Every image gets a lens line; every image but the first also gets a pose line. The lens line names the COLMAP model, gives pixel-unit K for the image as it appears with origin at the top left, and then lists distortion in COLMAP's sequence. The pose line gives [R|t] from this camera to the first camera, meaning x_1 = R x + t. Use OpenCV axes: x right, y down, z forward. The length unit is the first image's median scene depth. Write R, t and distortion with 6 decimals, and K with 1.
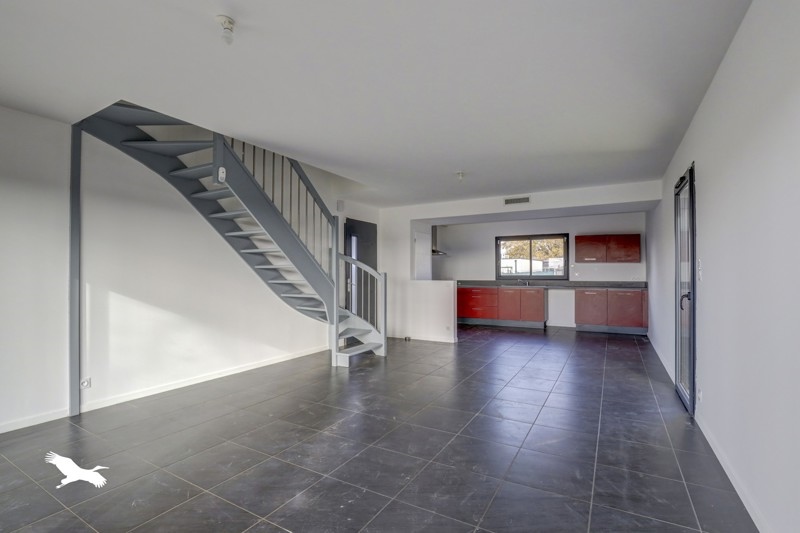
lens RADIAL K [[383.9, 0, 399.3], [0, 383.9, 269.9], [0, 0, 1]] dist [0.000057, -0.000023]
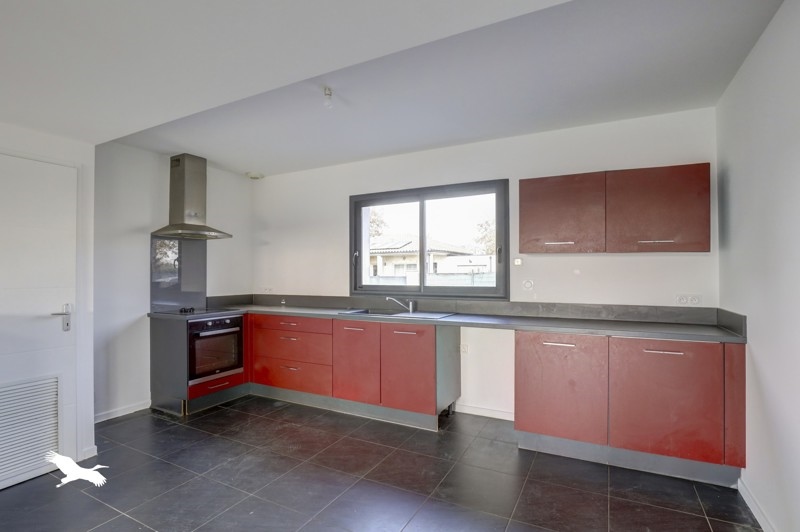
lens RADIAL K [[387.7, 0, 398.4], [0, 387.7, 271.0], [0, 0, 1]] dist [-0.003677, -0.000110]
pose [[0.999327, -0.004289, 0.036428, 0.315734], [0.003968, 0.999953, 0.008872, -0.005681], [-0.036464, -0.008721, 0.999297, 0.611460]]
